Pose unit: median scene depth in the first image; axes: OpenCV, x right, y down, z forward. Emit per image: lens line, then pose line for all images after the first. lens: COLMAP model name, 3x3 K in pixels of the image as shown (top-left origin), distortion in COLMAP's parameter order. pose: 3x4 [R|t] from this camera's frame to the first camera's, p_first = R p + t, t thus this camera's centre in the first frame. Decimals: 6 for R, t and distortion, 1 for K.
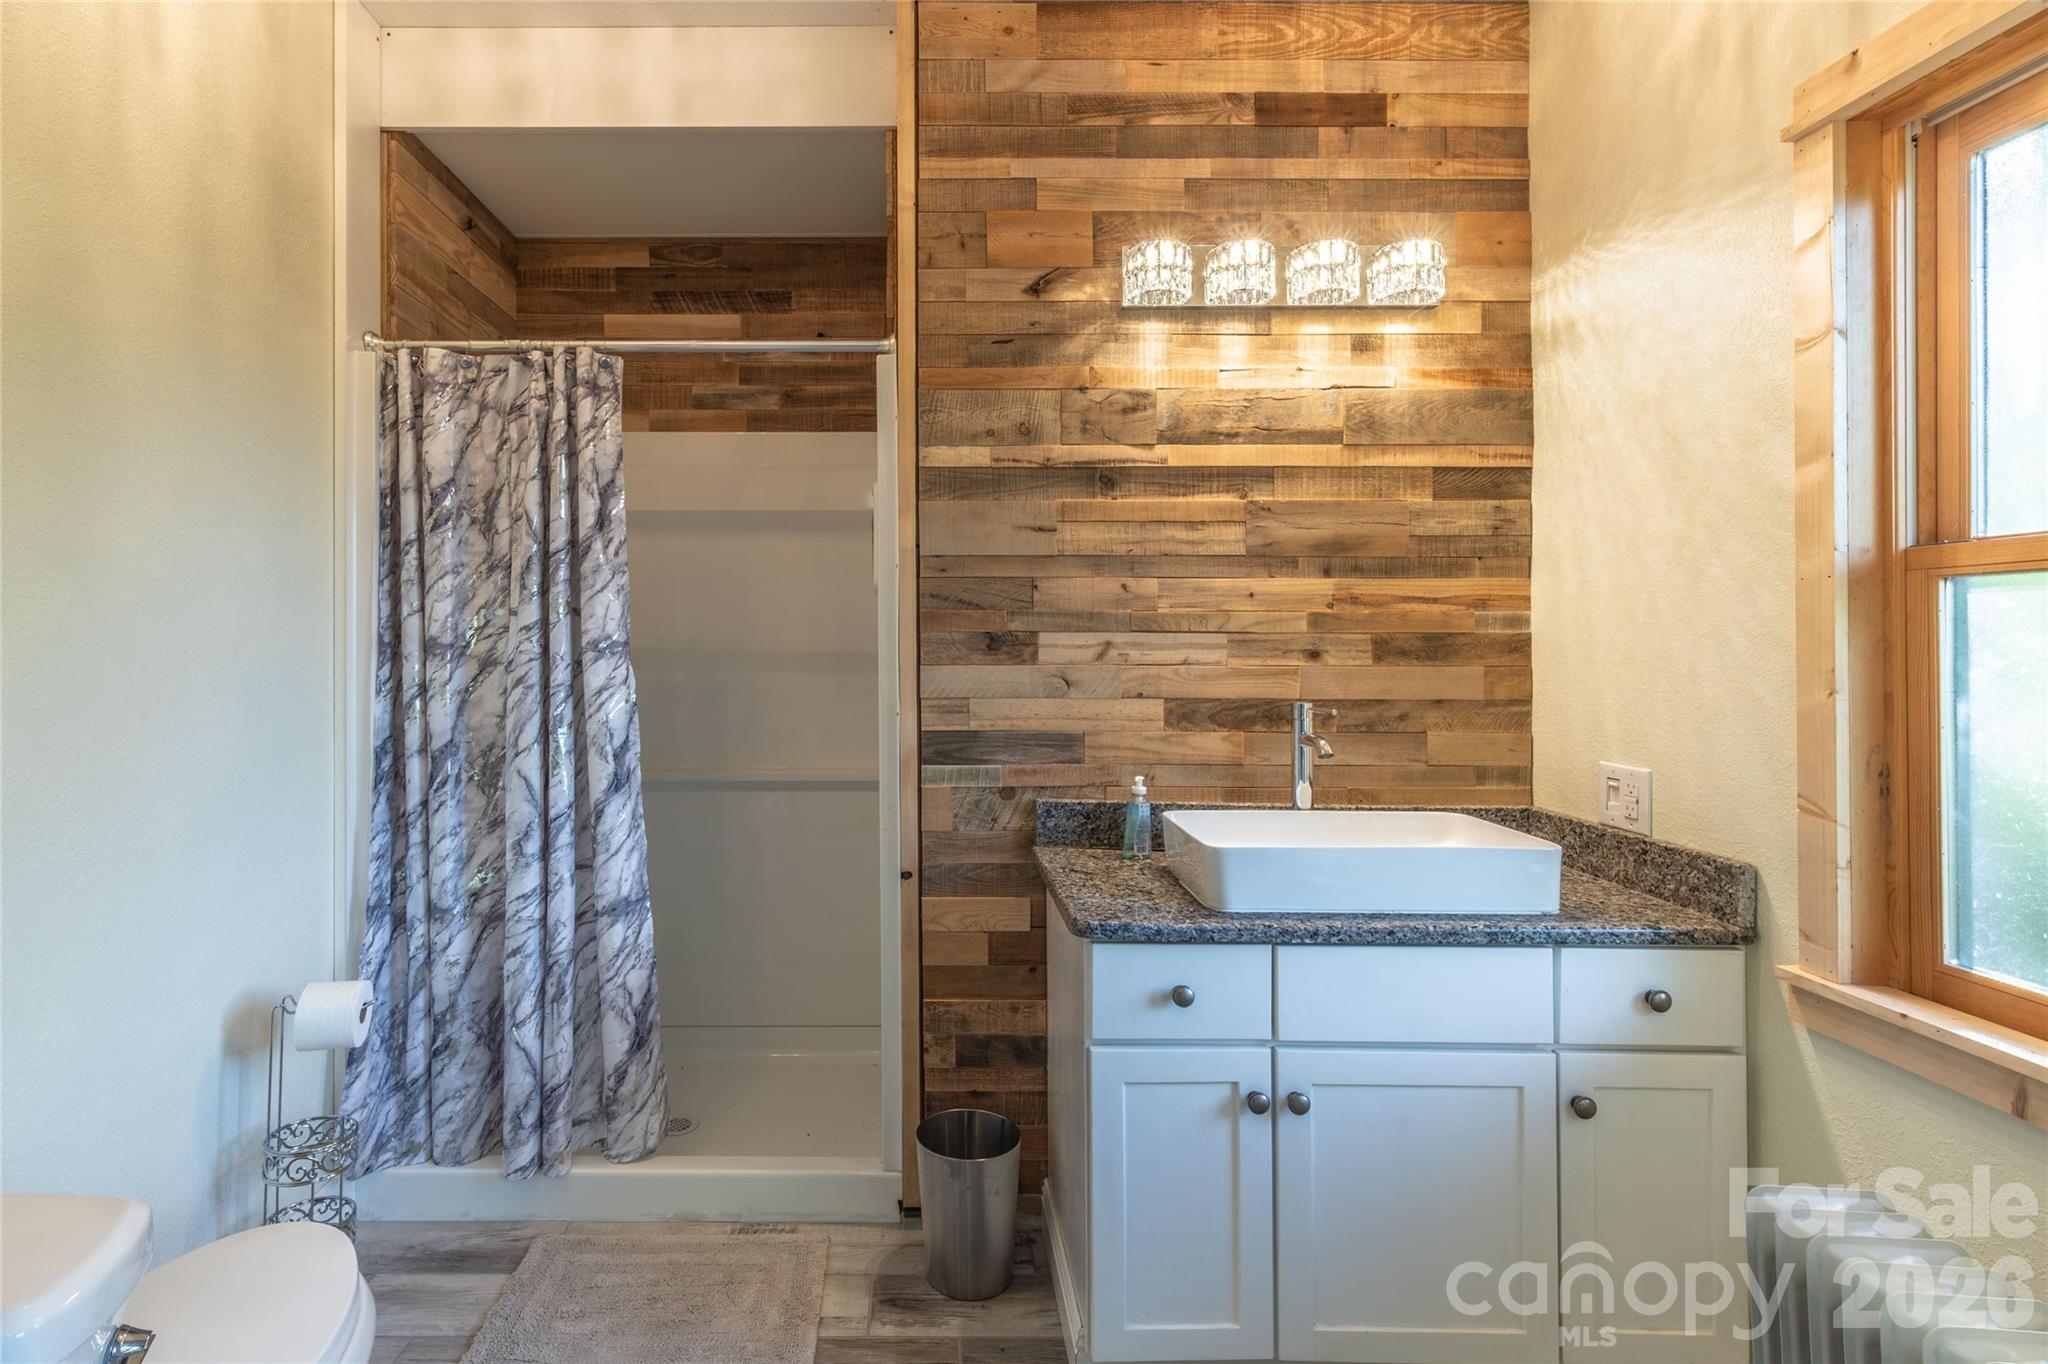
lens RADIAL K [[961.6, 0, 915.2], [0, 961.6, 632.4], [0, 0, 1]] dist [0.002102, -0.000095]
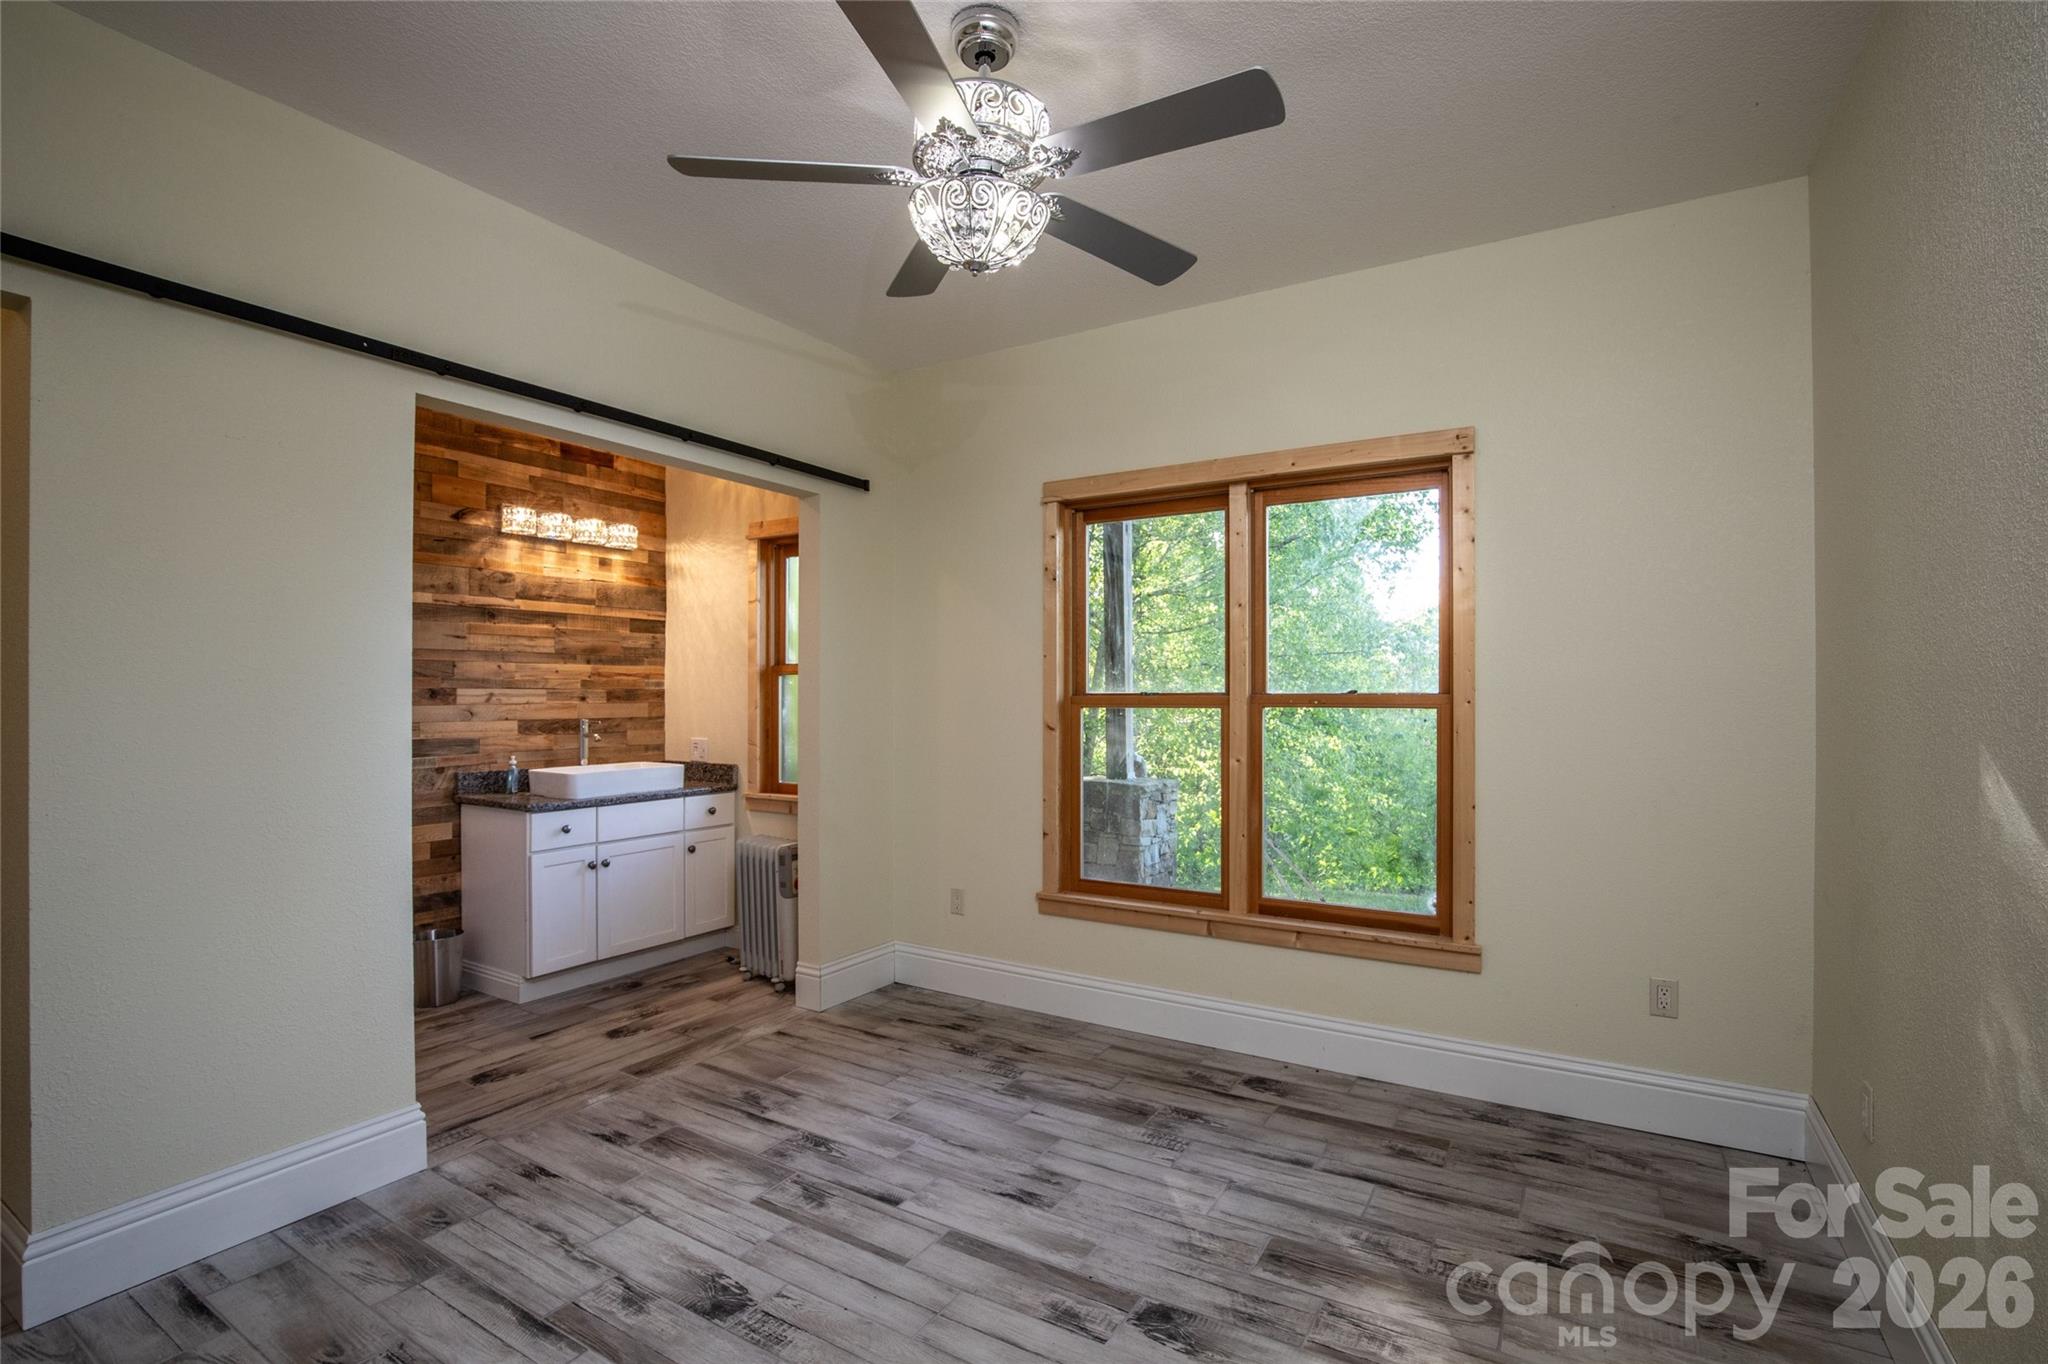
lens RADIAL K [[970.2, 0, 1024.0], [0, 970.2, 682.0], [0, 0, 1]] dist [-0.000298, -0.000235]
pose [[0.525340, 0.005945, 0.850872, -0.965446], [-0.006728, 0.999973, -0.002833, -0.016036], [-0.850866, -0.004236, 0.525366, -1.056893]]
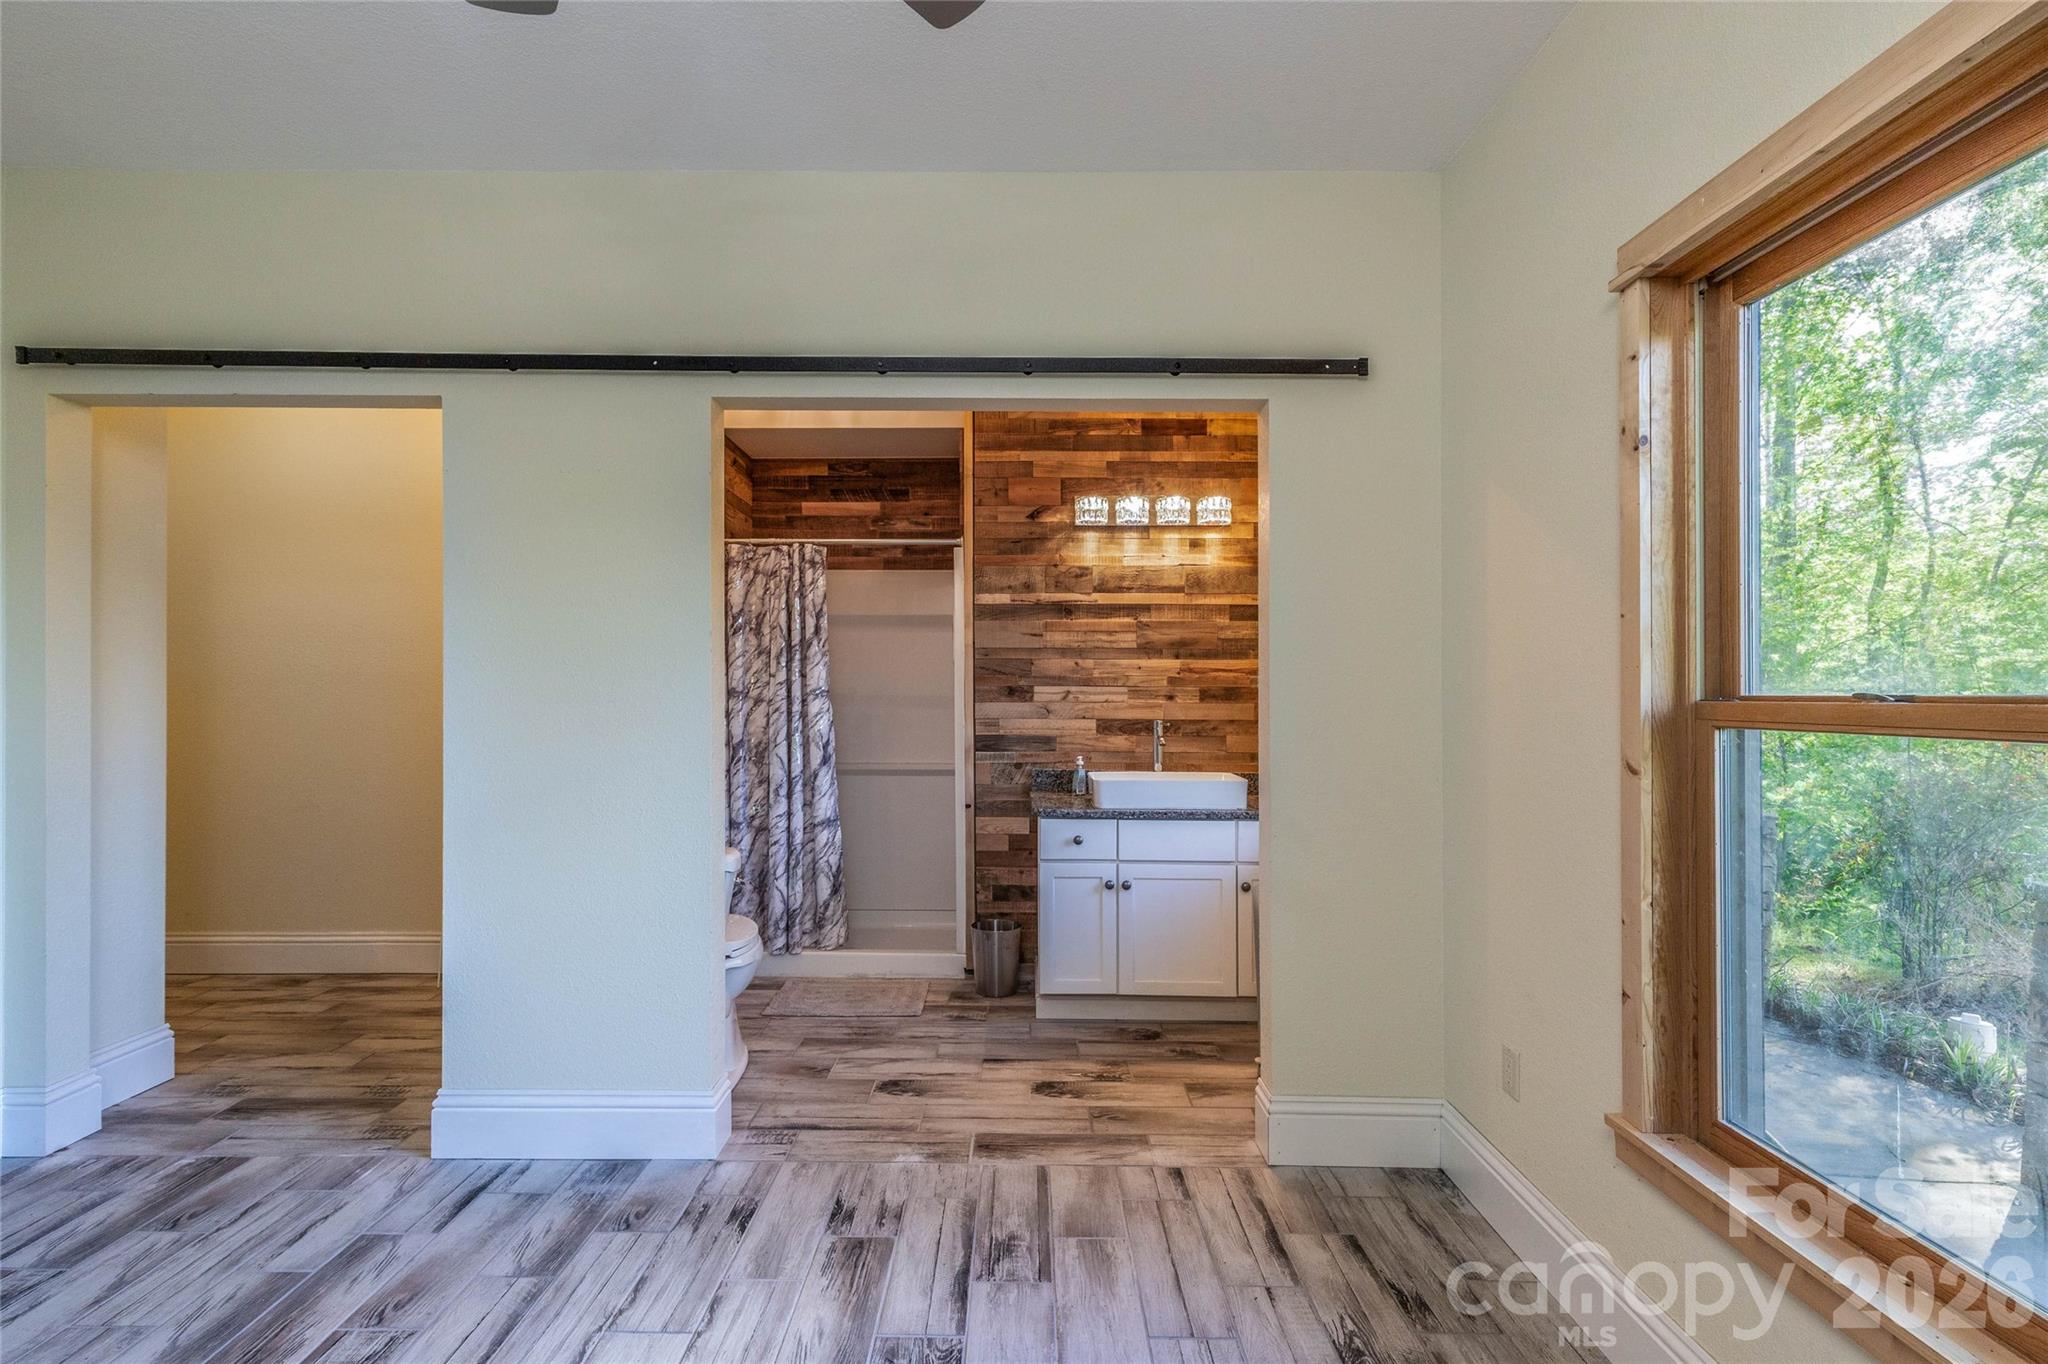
lens RADIAL K [[941.3, 0, 1003.3], [0, 941.3, 679.2], [0, 0, 1]] dist [0.014911, -0.000045]
pose [[0.999901, 0.001862, -0.013961, 0.091881], [-0.001881, 0.999997, -0.001314, -0.012012], [0.013958, 0.001340, 0.999902, -0.977181]]
